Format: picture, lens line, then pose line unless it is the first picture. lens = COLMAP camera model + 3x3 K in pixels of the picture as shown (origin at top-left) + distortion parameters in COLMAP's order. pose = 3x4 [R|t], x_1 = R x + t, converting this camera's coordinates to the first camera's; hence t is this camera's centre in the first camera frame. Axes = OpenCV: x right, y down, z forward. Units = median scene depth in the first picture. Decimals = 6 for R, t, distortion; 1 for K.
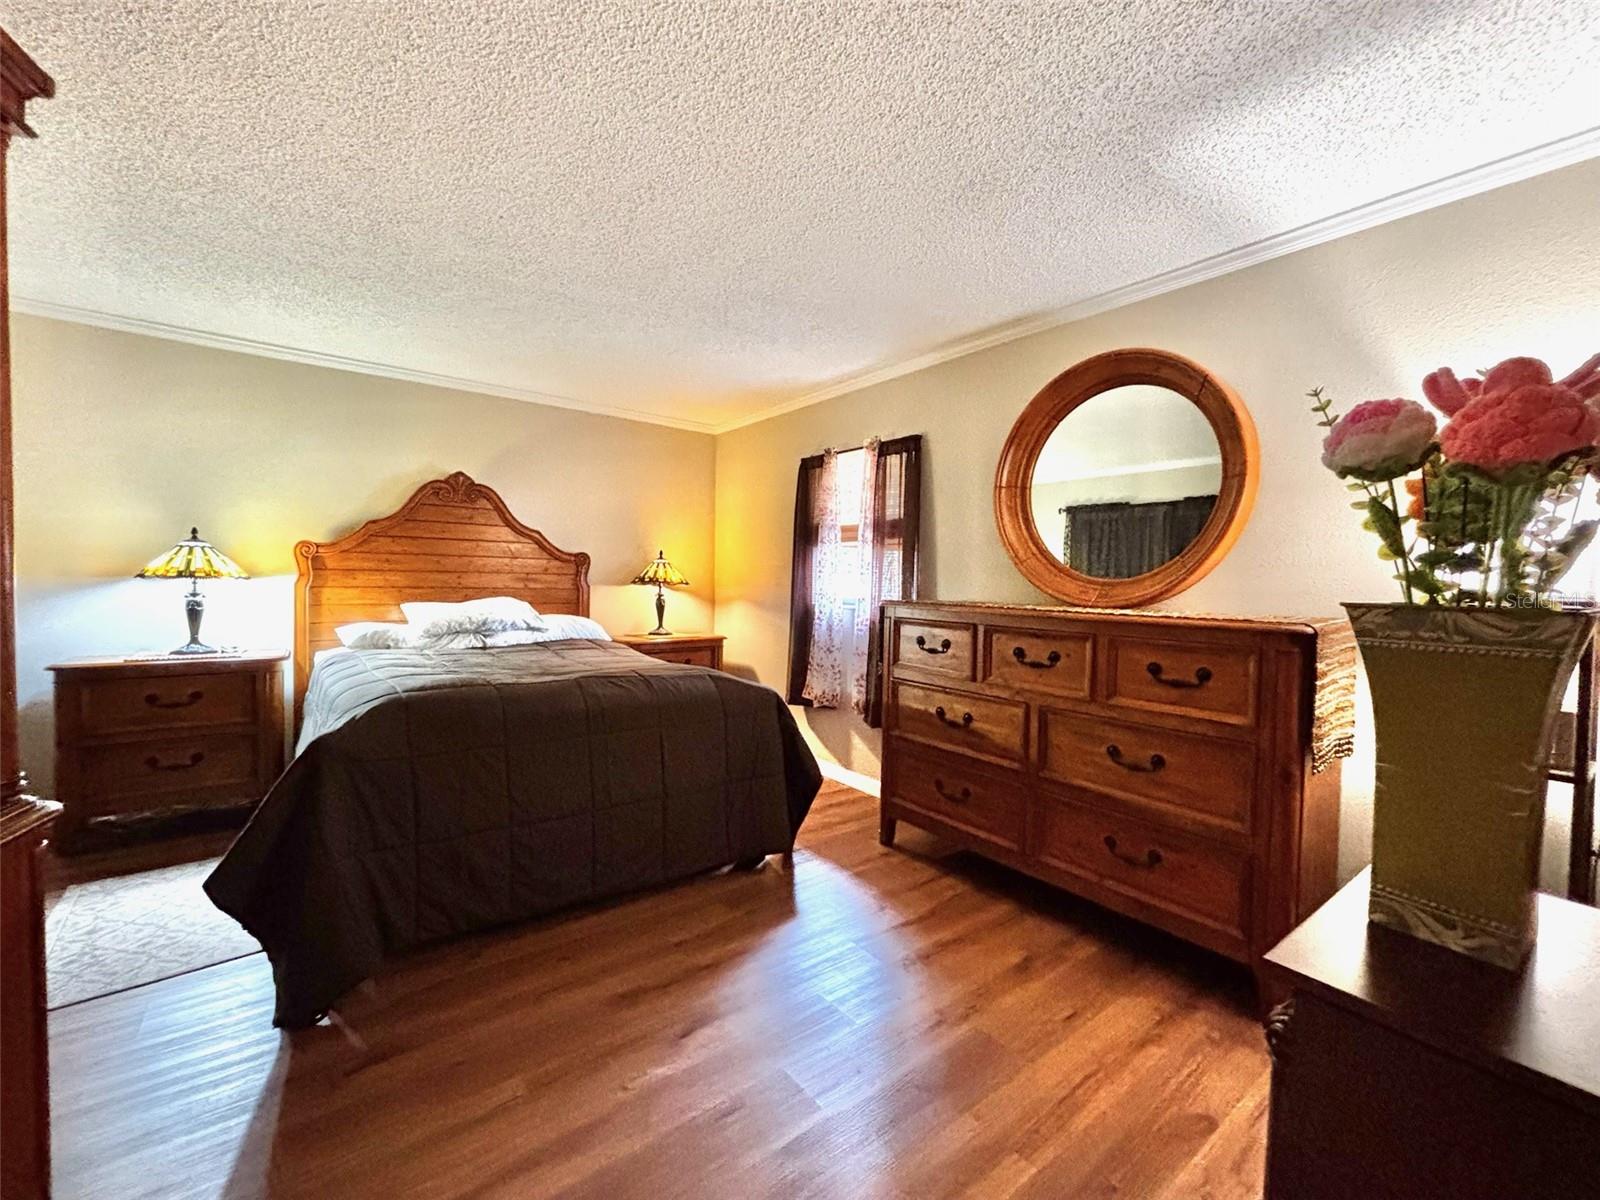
lens RADIAL K [[642.3, 0, 794.9], [0, 642.3, 607.6], [0, 0, 1]] dist [-0.000707, 0.000152]
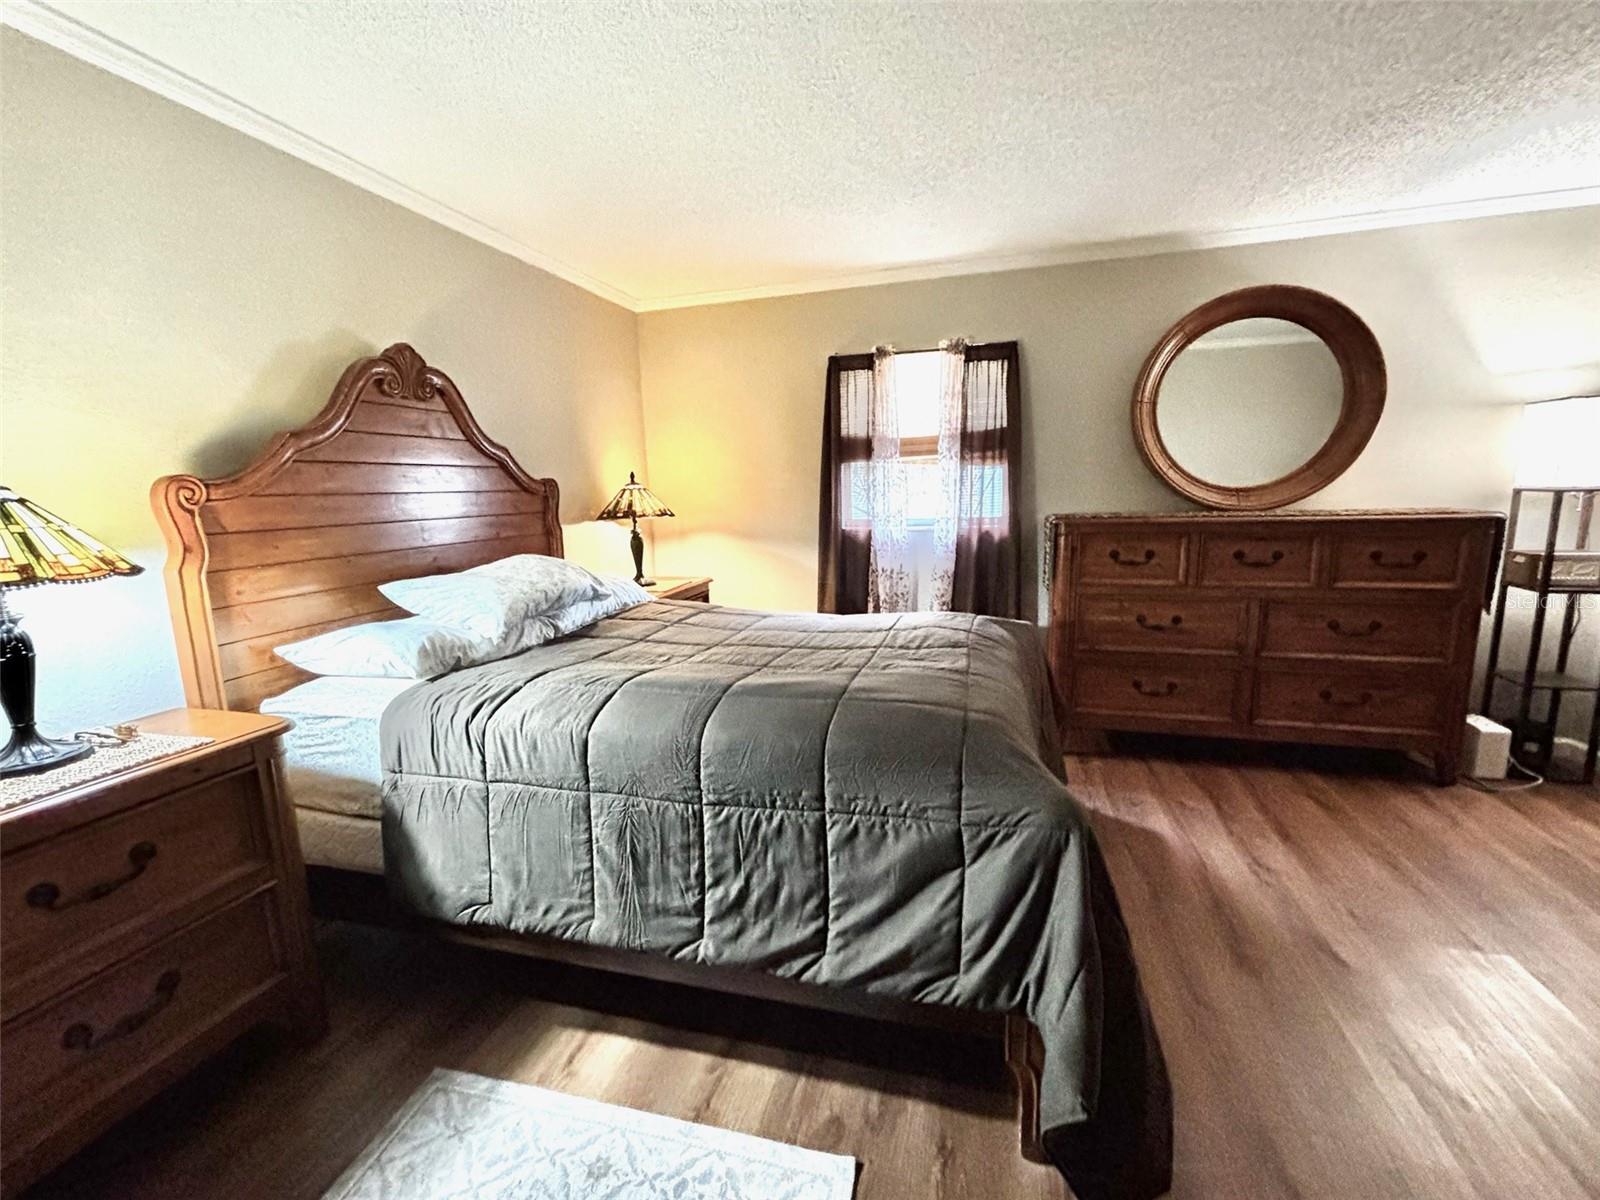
lens RADIAL K [[668.5, 0, 792.6], [0, 668.5, 600.0], [0, 0, 1]] dist [-0.000071, -0.008882]
pose [[0.815268, -0.138940, 0.562169, -0.678834], [0.070743, 0.987415, 0.141447, -0.051710], [-0.574747, -0.075547, 0.814837, 0.341656]]
